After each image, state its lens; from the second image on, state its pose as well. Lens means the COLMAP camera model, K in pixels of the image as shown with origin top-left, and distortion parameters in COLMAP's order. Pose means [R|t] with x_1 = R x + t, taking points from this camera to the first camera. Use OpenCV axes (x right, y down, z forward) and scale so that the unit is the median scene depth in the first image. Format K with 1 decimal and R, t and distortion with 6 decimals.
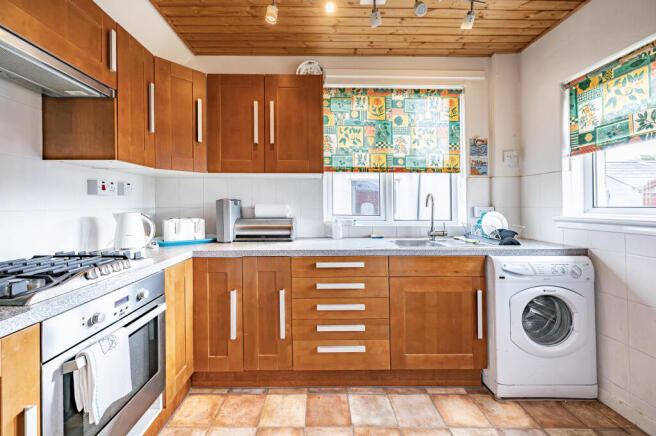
lens RADIAL K [[265.3, 0, 326.6], [0, 265.3, 212.4], [0, 0, 1]] dist [-0.001604, -0.000280]
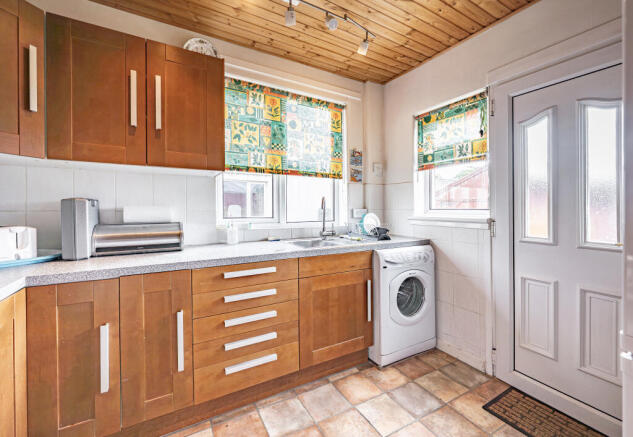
lens RADIAL K [[264.9, 0, 317.9], [0, 264.9, 214.1], [0, 0, 1]] dist [-0.001086, -0.000782]
pose [[0.875135, -0.009875, 0.483778, -0.175465], [0.010231, 0.999946, 0.001904, -0.002775], [-0.483770, 0.003283, 0.875189, 0.078983]]
